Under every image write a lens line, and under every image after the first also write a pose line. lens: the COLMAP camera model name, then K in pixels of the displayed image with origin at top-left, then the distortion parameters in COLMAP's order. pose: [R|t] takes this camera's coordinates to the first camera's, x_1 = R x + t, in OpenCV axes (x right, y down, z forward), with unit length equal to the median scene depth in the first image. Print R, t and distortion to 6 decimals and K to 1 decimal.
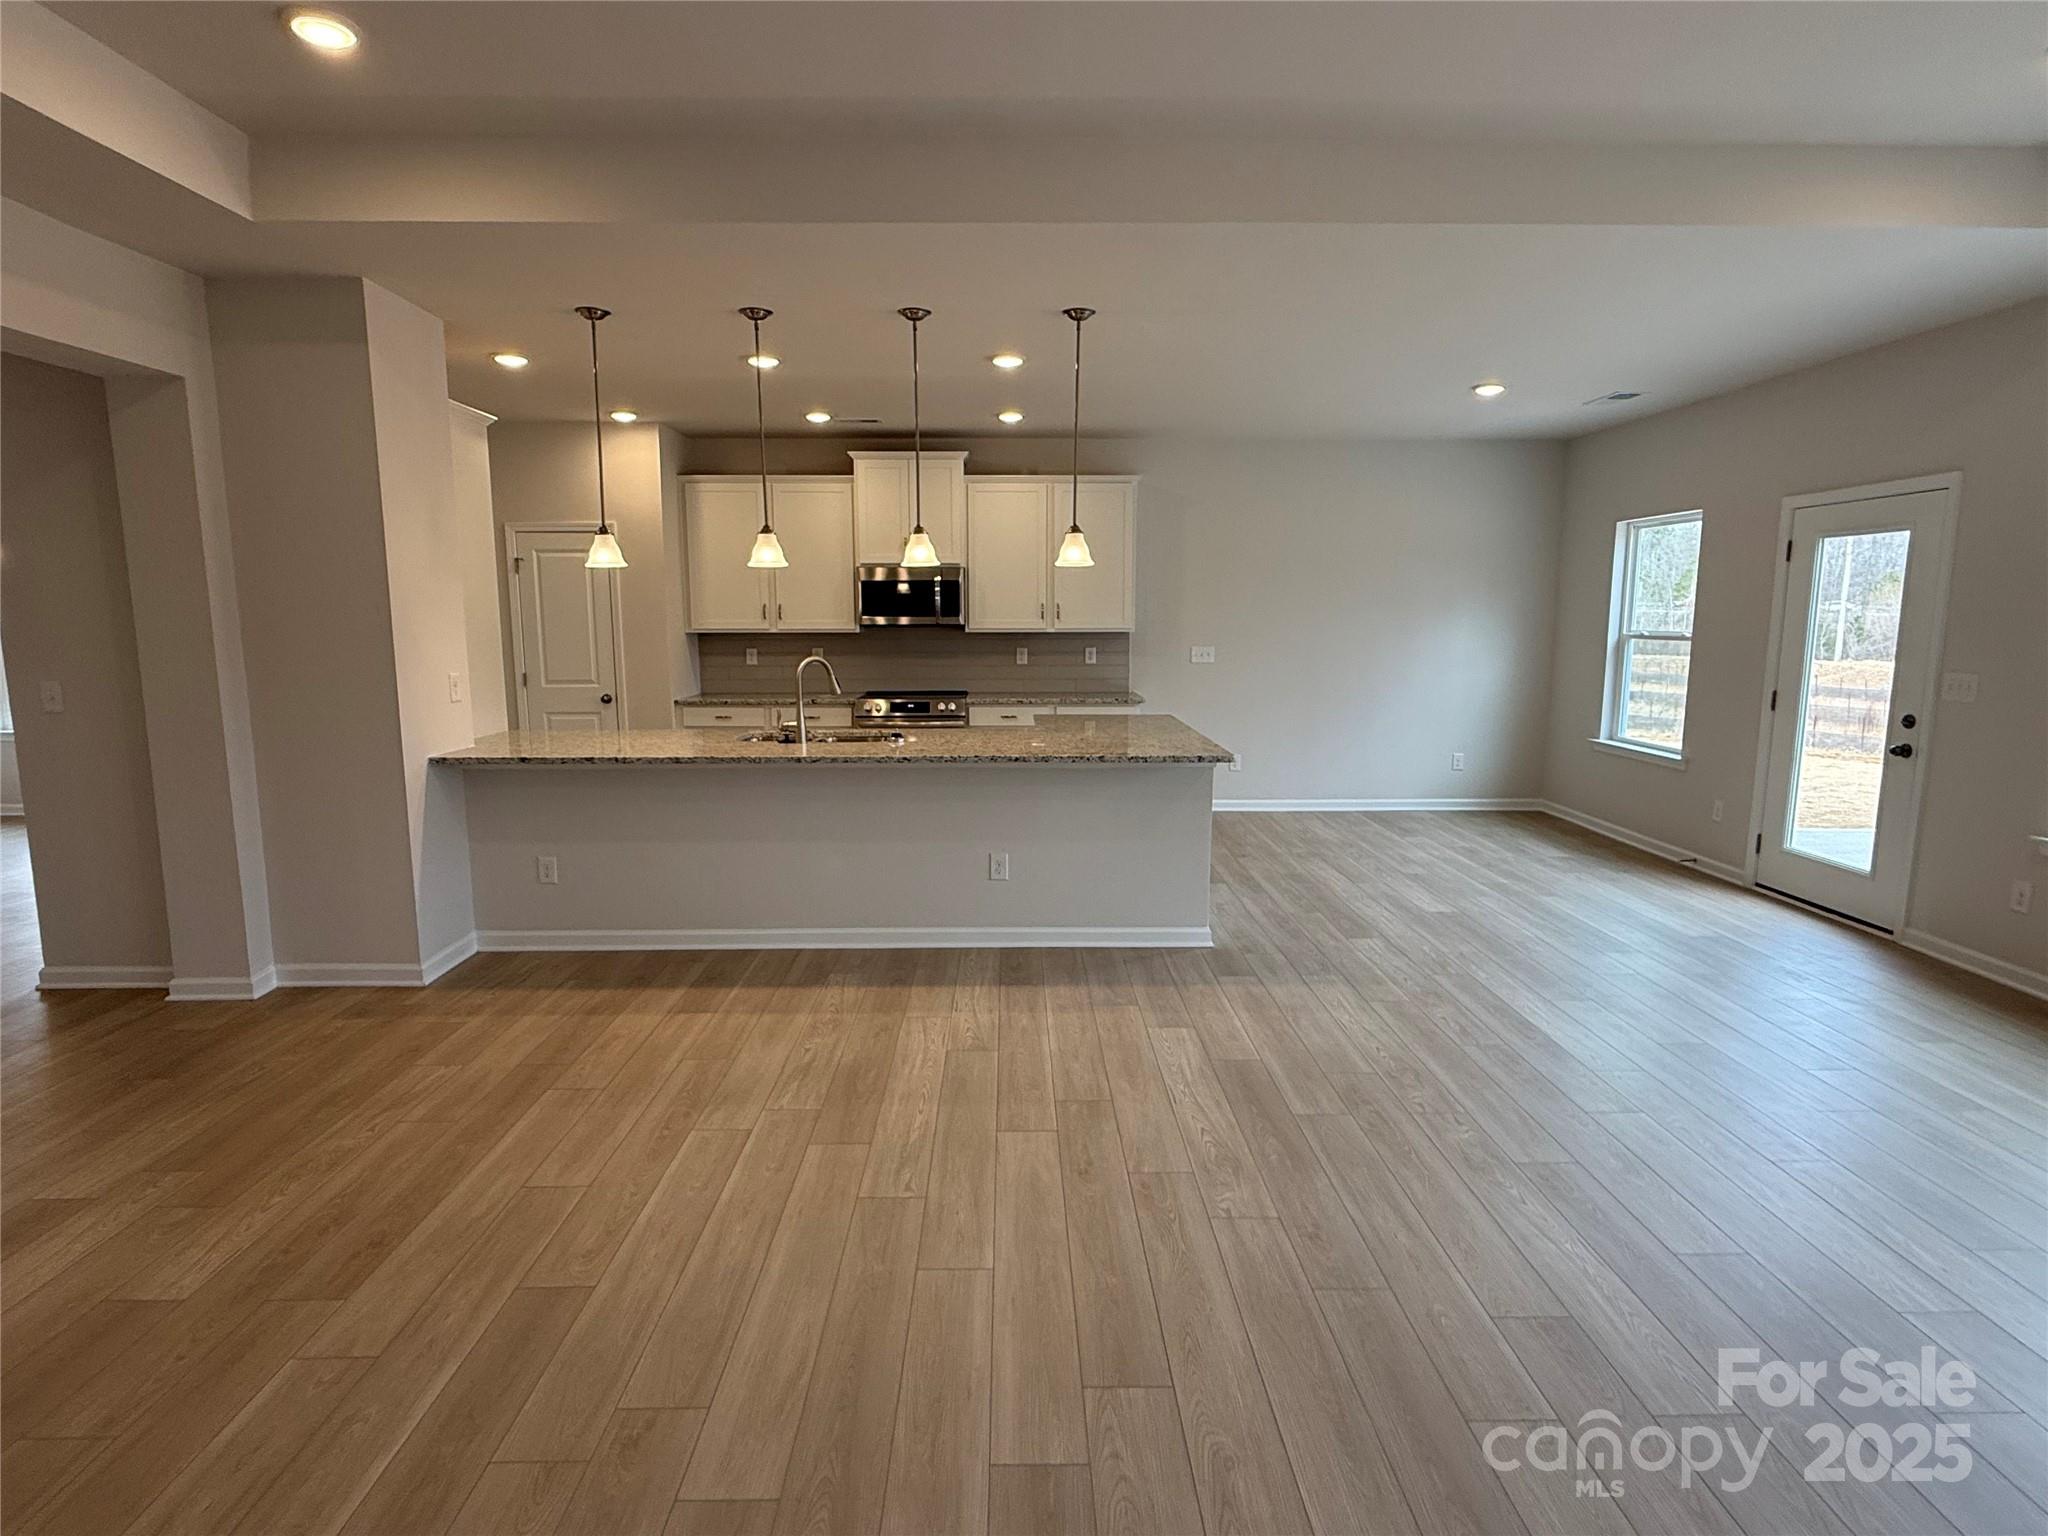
lens RADIAL K [[1047.9, 0, 1024.0], [0, 1047.9, 768.0], [0, 0, 1]] dist [0.021316, -0.000275]
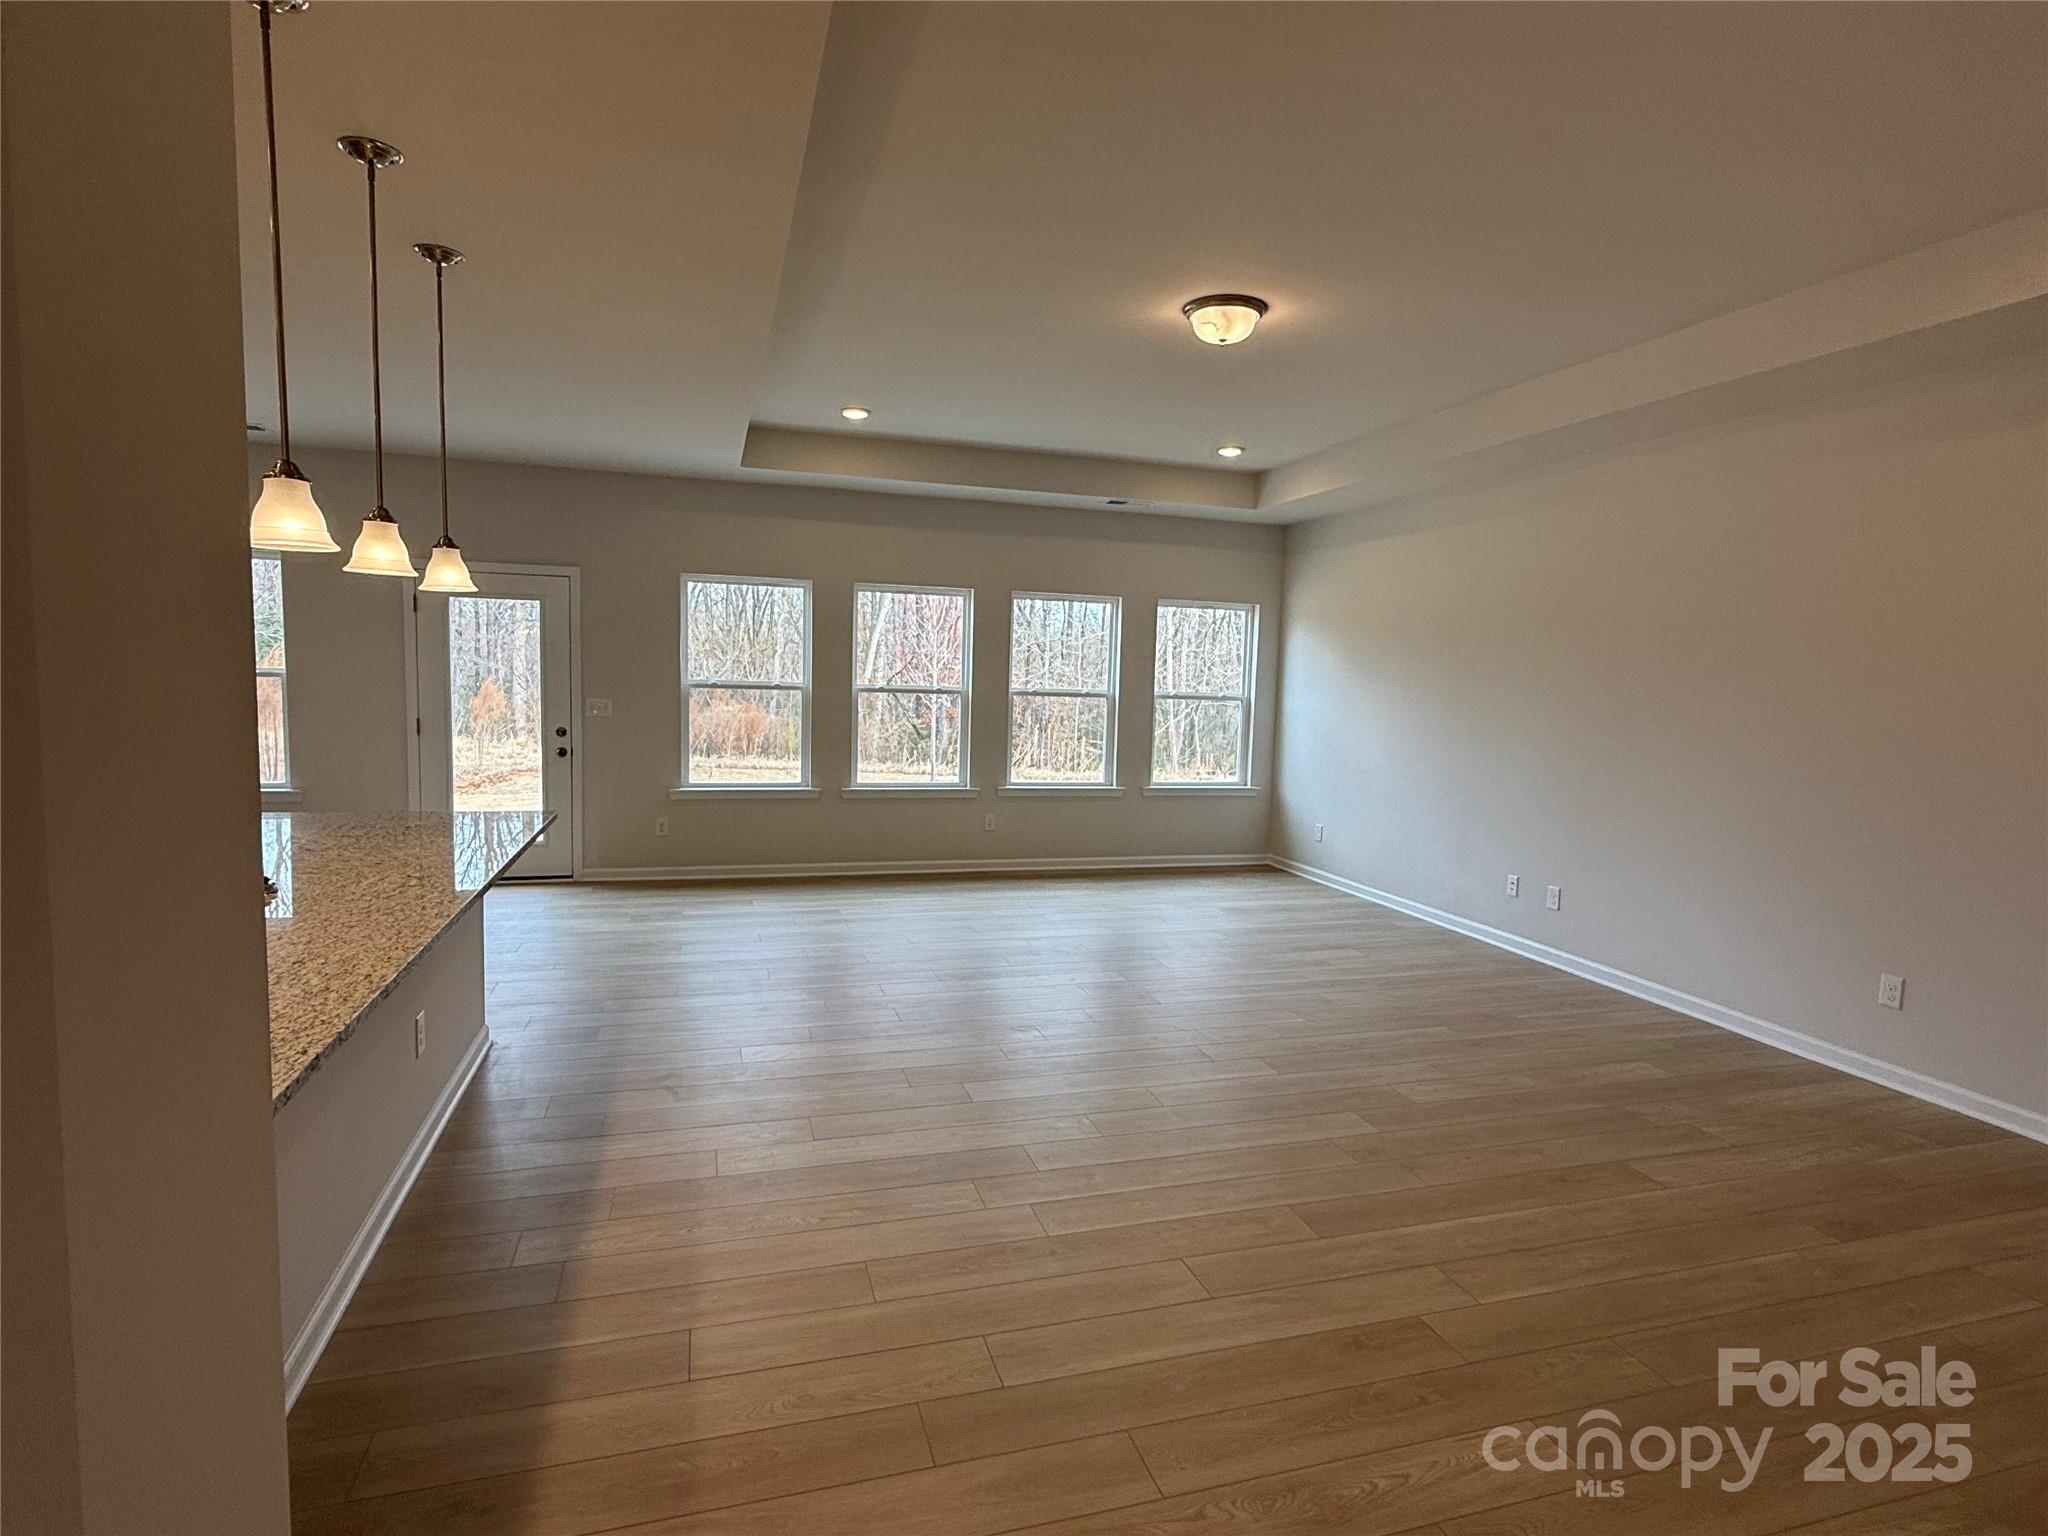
lens RADIAL K [[1047.9, 0, 1024.0], [0, 1047.9, 768.0], [0, 0, 1]] dist [0.021316, -0.000275]
pose [[-0.280141, -0.093640, 0.955381, -1.096941], [0.111565, 0.985311, 0.129287, -0.165365], [-0.953454, 0.142805, -0.265579, 1.163979]]
